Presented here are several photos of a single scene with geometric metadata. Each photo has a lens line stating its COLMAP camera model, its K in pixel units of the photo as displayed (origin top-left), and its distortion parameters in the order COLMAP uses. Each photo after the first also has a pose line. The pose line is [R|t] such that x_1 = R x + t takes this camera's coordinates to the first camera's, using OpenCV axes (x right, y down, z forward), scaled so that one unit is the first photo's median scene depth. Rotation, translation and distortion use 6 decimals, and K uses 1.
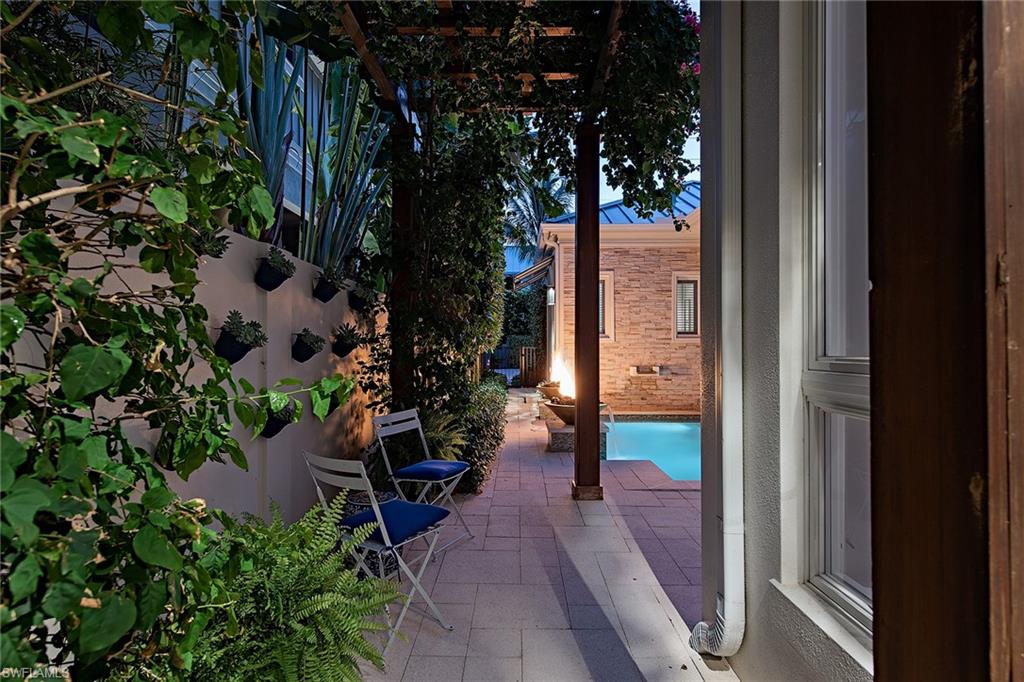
lens RADIAL K [[545.2, 0, 509.3], [0, 545.2, 342.9], [0, 0, 1]] dist [0.002601, -0.000749]
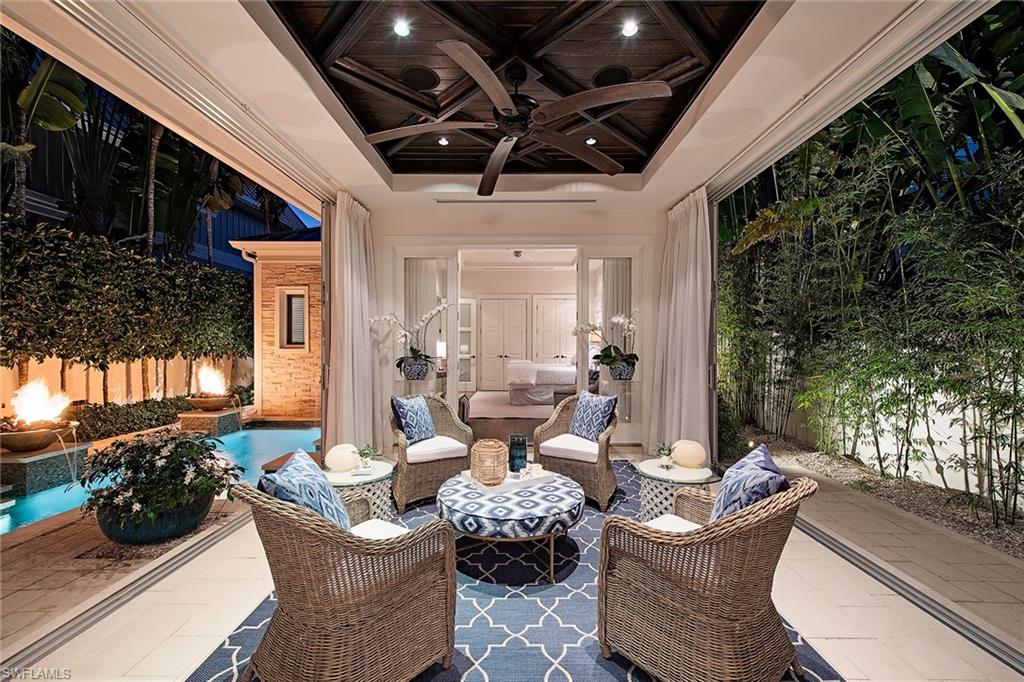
lens RADIAL K [[414.9, 0, 518.2], [0, 414.9, 342.5], [0, 0, 1]] dist [0.000696, 0.000048]
pose [[0.999908, 0.003003, 0.013194, 0.592559], [-0.003026, 0.999994, 0.001753, -0.023694], [-0.013189, -0.001793, 0.999911, 0.179229]]
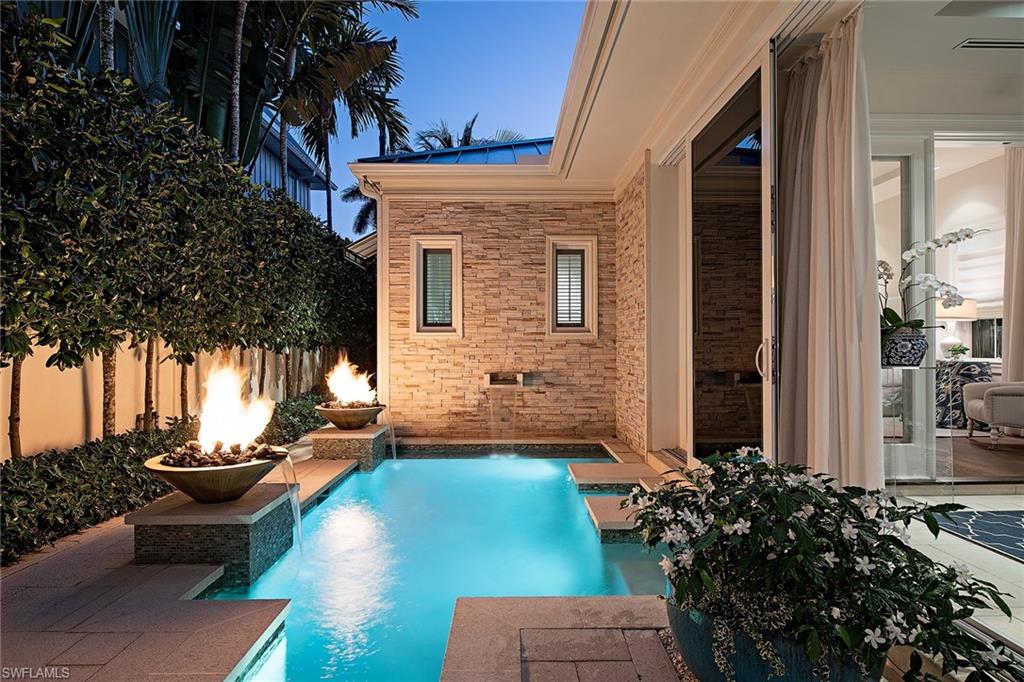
lens RADIAL K [[545.2, 0, 515.1], [0, 545.2, 342.1], [0, 0, 1]] dist [0.002601, -0.000749]
pose [[0.999753, 0.000389, 0.022208, 0.243666], [-0.000455, 0.999995, 0.002996, 0.001483], [-0.022207, -0.003006, 0.999749, 0.308719]]
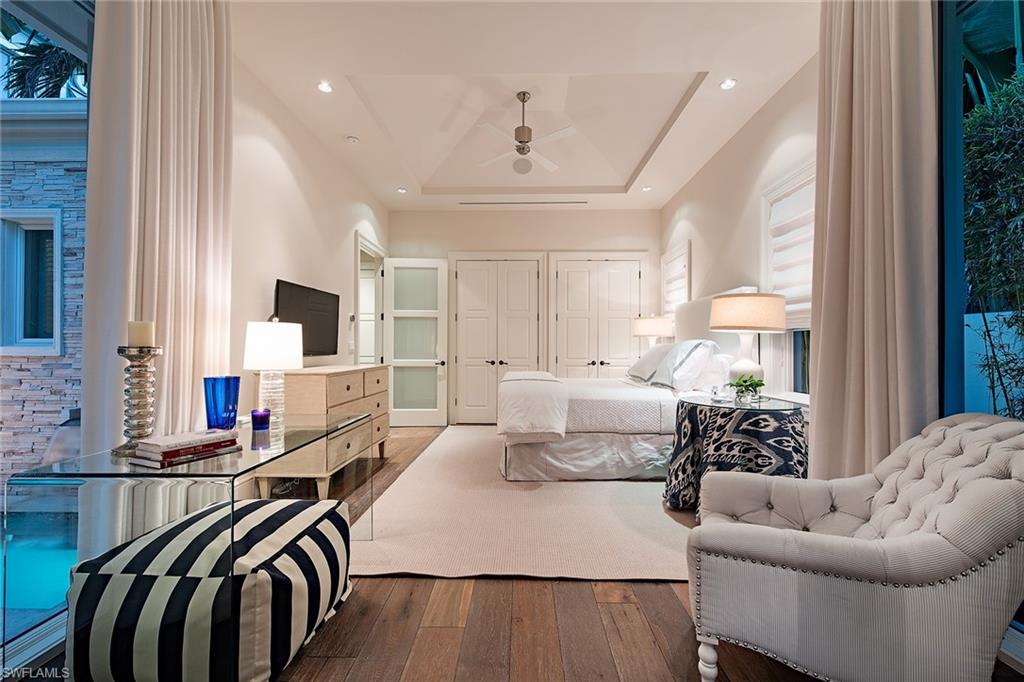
lens RADIAL K [[420.3, 0, 511.2], [0, 420.3, 341.1], [0, 0, 1]] dist [0.002615, 0.000090]
pose [[0.999935, 0.004440, -0.010479, 0.595943], [-0.004489, 0.999979, -0.004639, -0.013937], [0.010458, 0.004686, 0.999934, 0.628804]]
